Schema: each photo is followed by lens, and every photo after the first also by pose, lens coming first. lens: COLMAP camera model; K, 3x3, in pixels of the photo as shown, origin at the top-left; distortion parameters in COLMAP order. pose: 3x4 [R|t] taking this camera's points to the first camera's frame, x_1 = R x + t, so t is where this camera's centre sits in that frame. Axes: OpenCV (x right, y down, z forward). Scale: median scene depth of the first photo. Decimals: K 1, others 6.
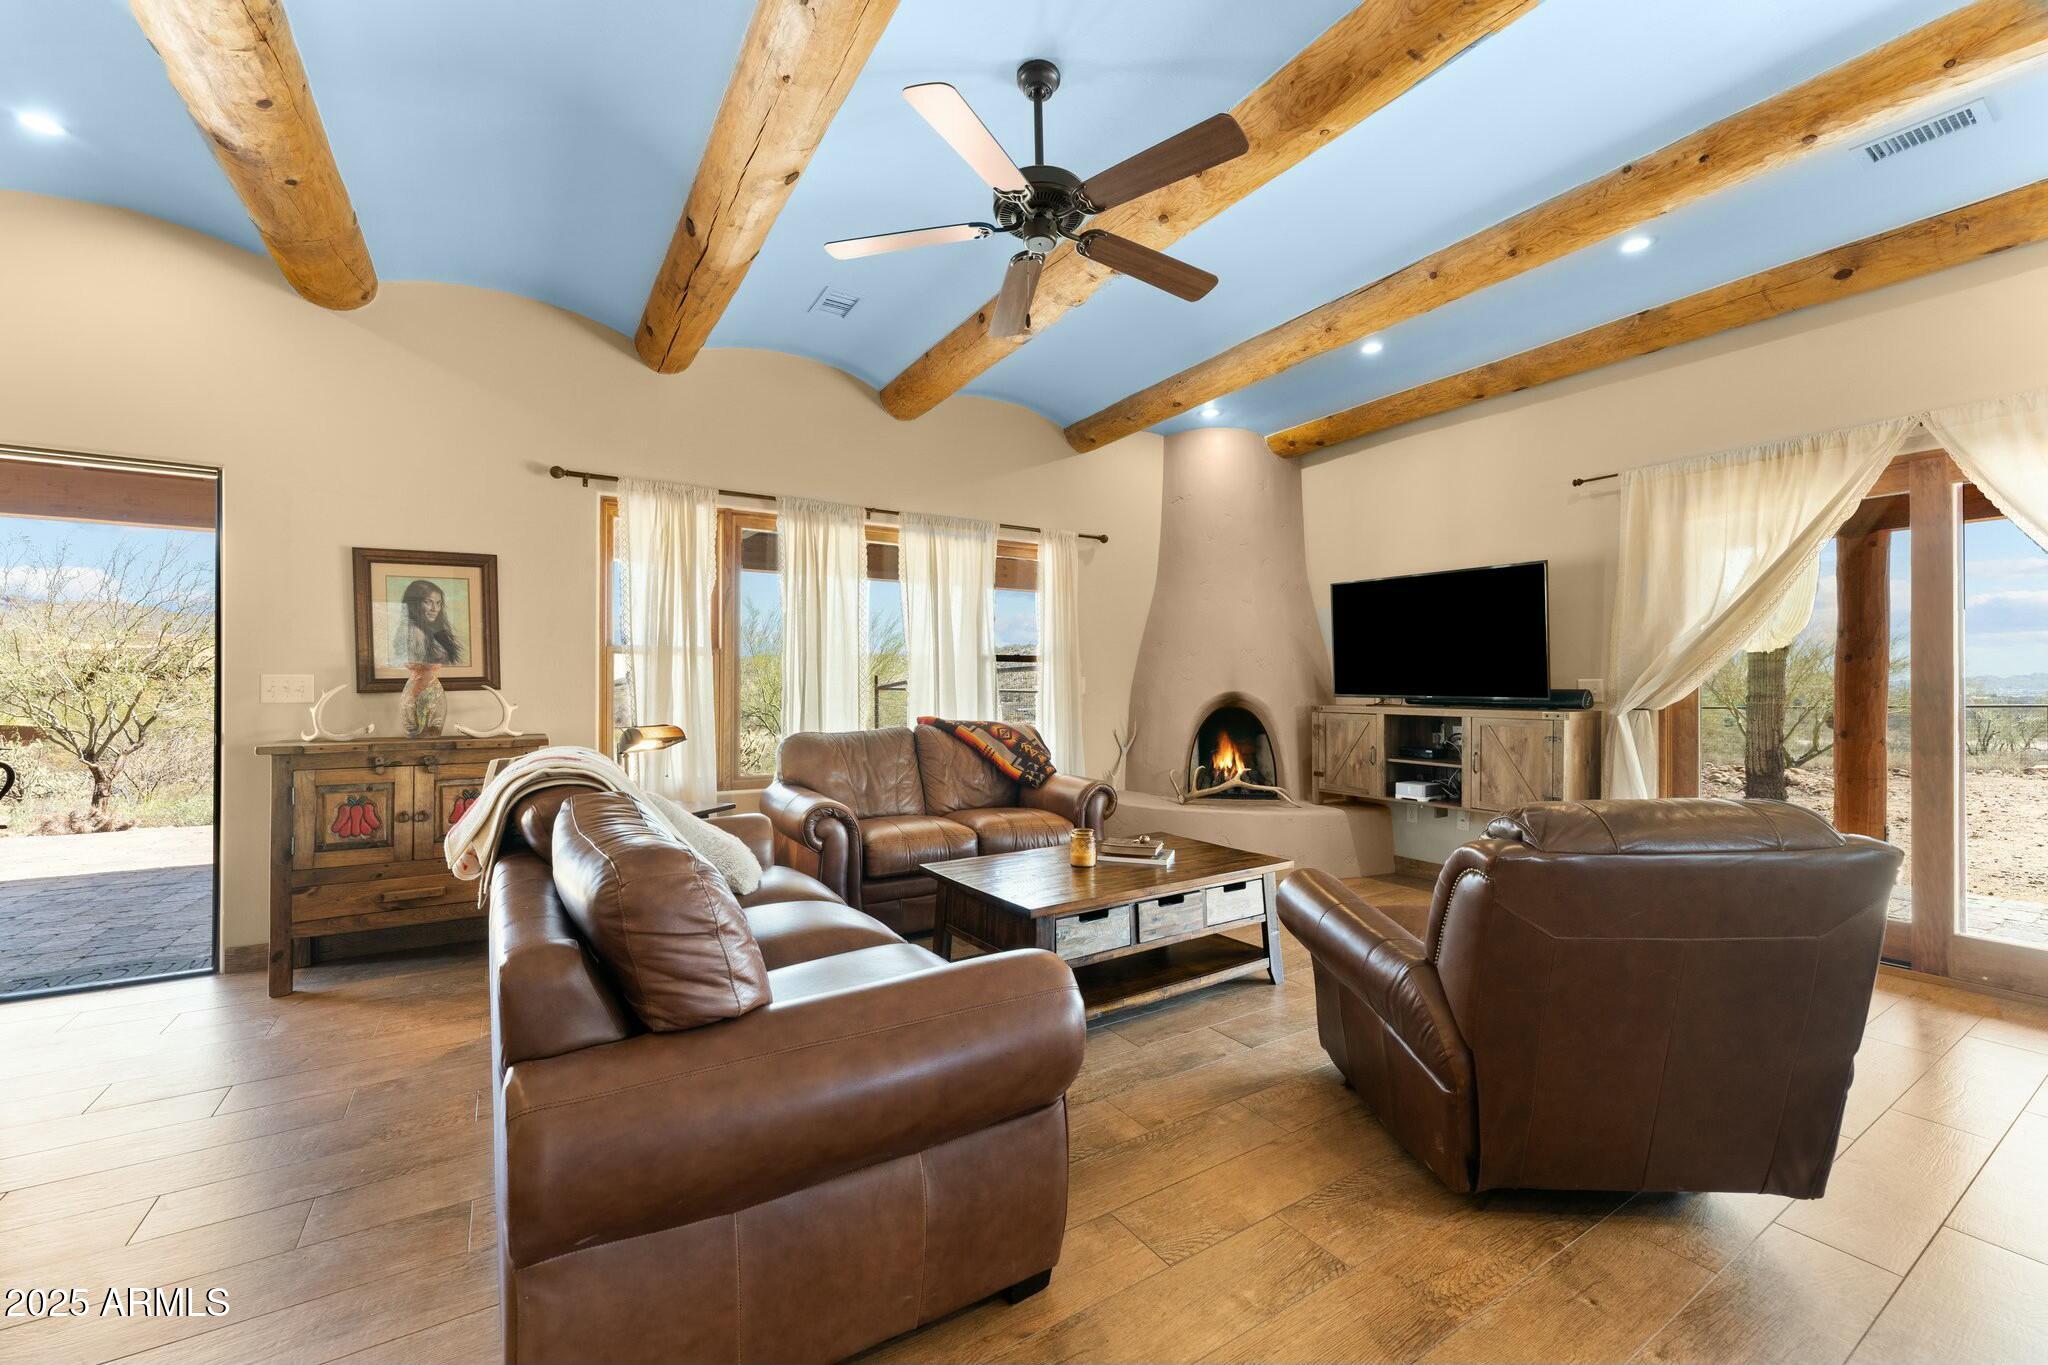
lens RADIAL K [[816.4, 0, 1024.0], [0, 816.4, 682.5], [0, 0, 1]] dist [0.000197, 0.000046]
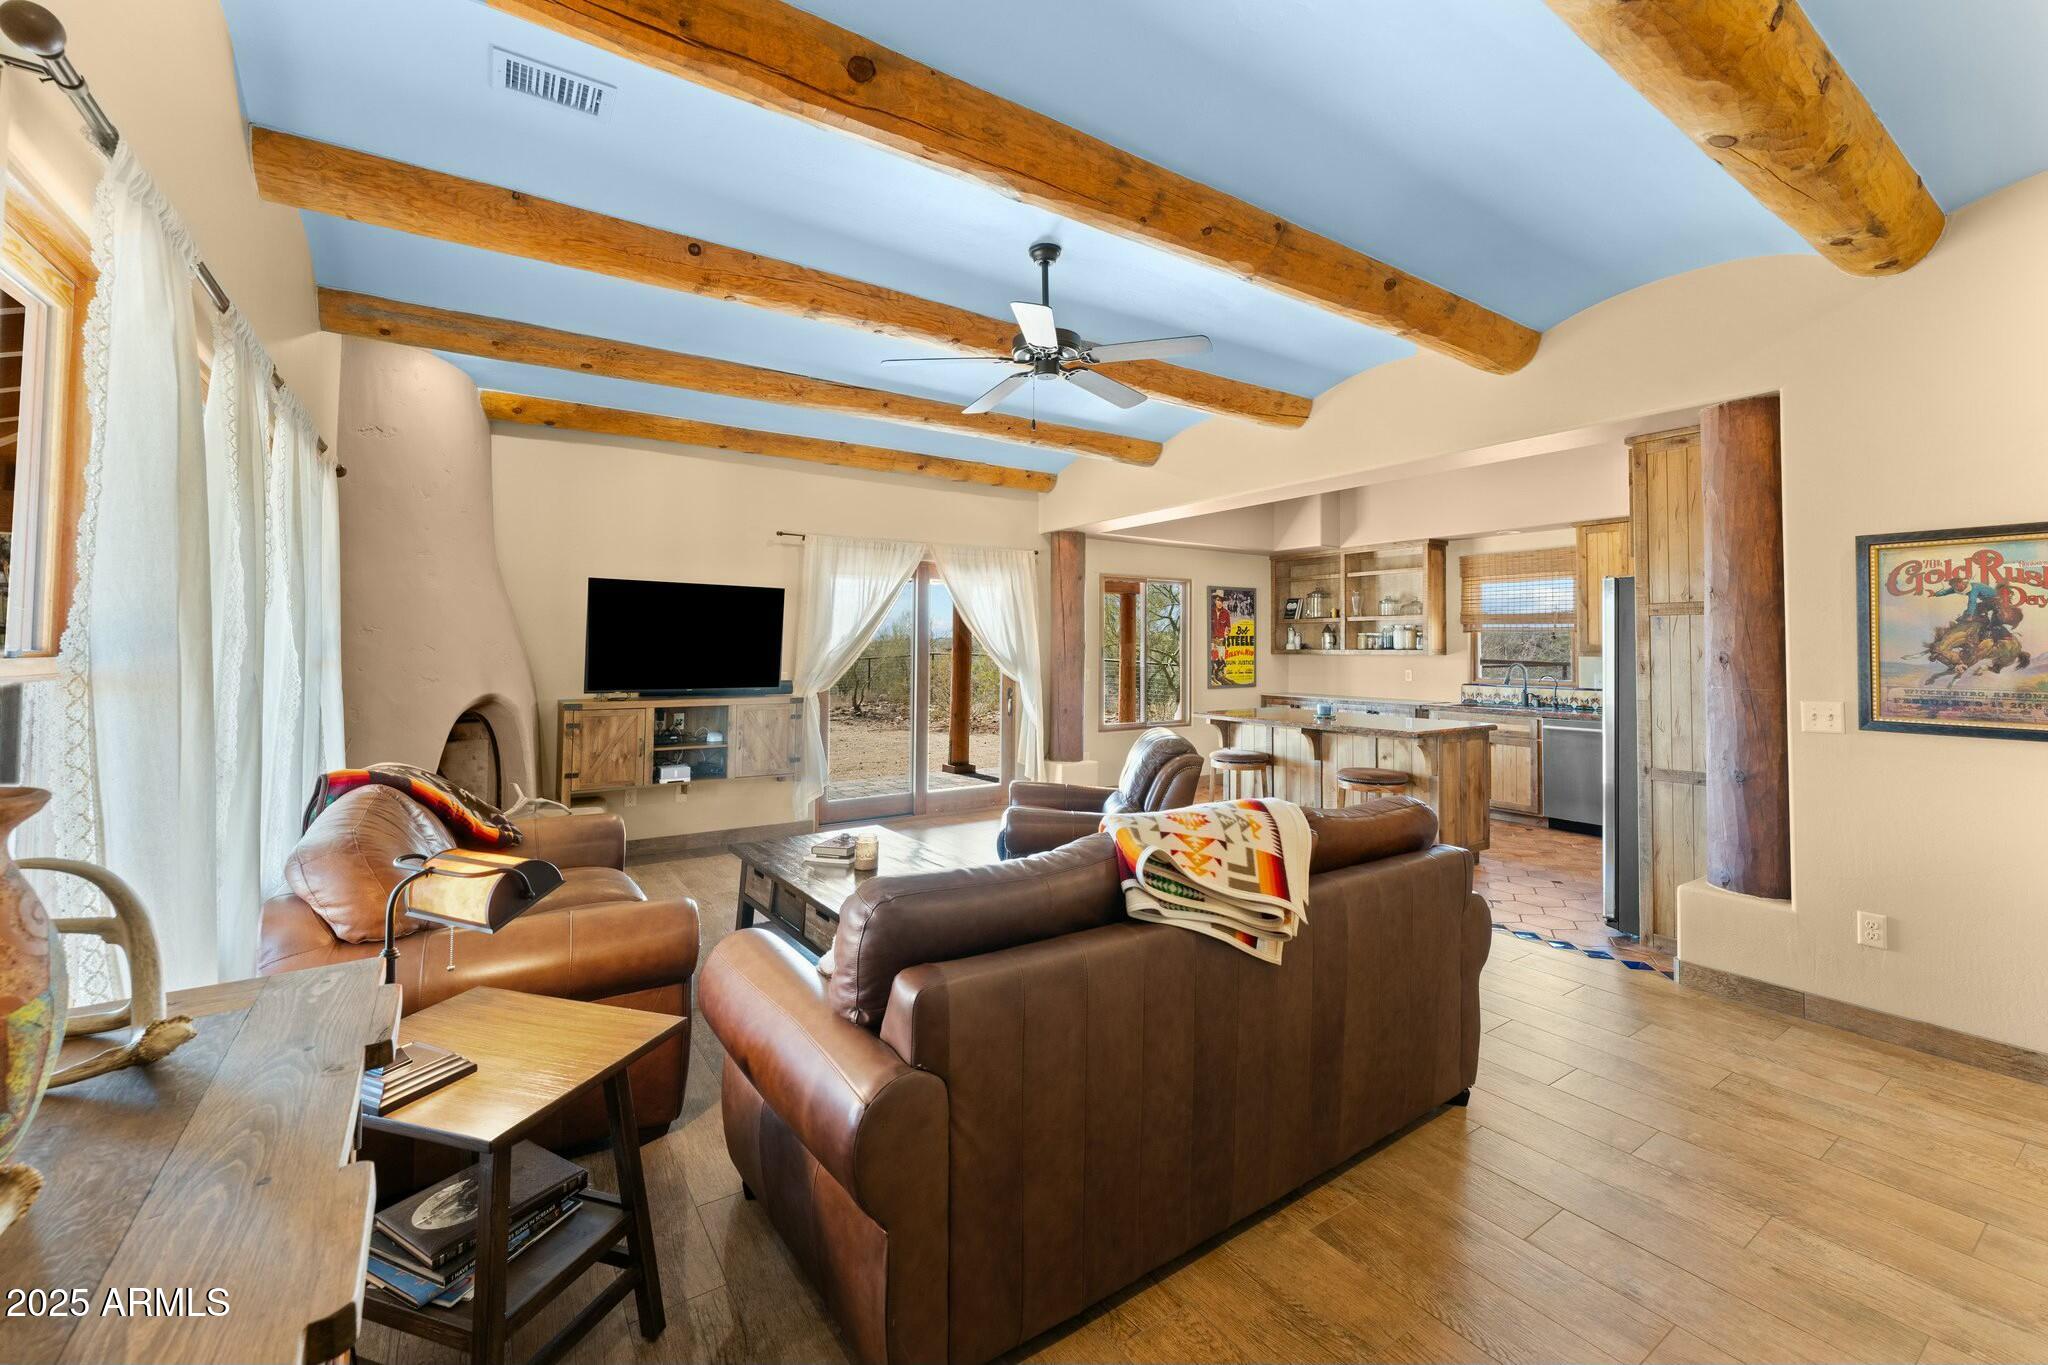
lens RADIAL K [[833.2, 0, 1023.4], [0, 833.2, 644.3], [0, 0, 1]] dist [-0.000340, -0.000025]
pose [[-0.038509, 0.001938, 0.999256, -0.685868], [-0.007530, 0.999969, -0.002229, -0.046580], [-0.999230, -0.007611, -0.038494, 0.558287]]
